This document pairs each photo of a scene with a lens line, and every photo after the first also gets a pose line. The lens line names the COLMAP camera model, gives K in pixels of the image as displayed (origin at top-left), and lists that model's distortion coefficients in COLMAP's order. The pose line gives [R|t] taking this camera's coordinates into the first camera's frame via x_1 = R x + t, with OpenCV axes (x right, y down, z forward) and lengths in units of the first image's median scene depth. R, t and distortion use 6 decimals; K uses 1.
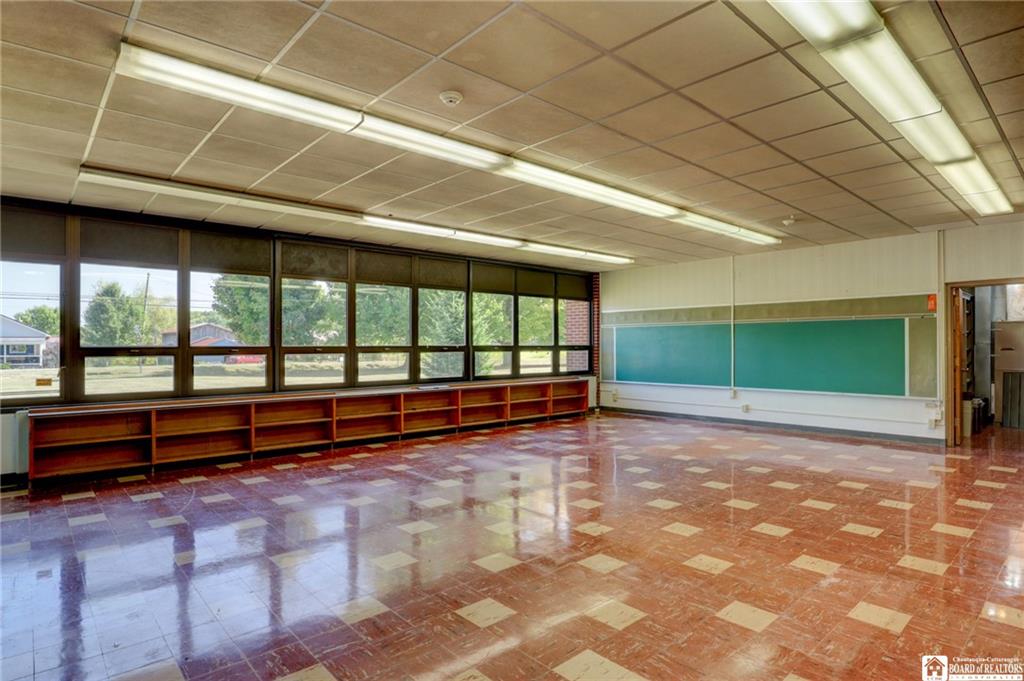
lens RADIAL K [[557.2, 0, 512.0], [0, 557.2, 340.5], [0, 0, 1]] dist [-0.019892, -0.001010]
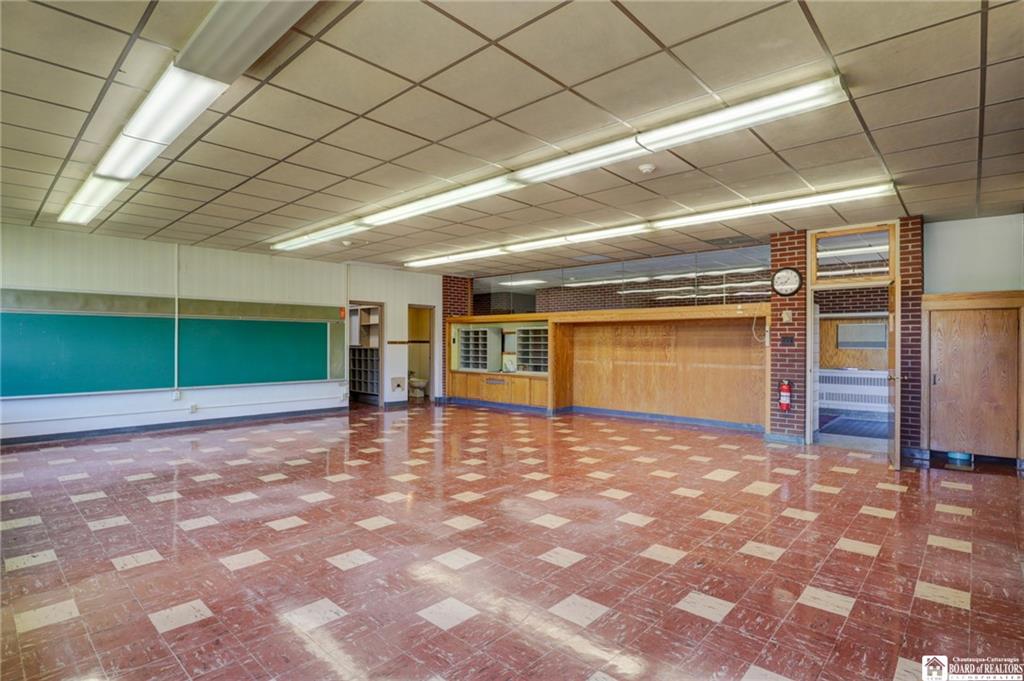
lens RADIAL K [[539.5, 0, 512.0], [0, 539.5, 340.5], [0, 0, 1]] dist [-0.018260, 0.000799]
pose [[-0.126221, 0.007332, 0.991975, -0.707602], [-0.015059, 0.999843, -0.009306, 0.009336], [-0.991888, -0.016113, -0.126091, 0.743616]]
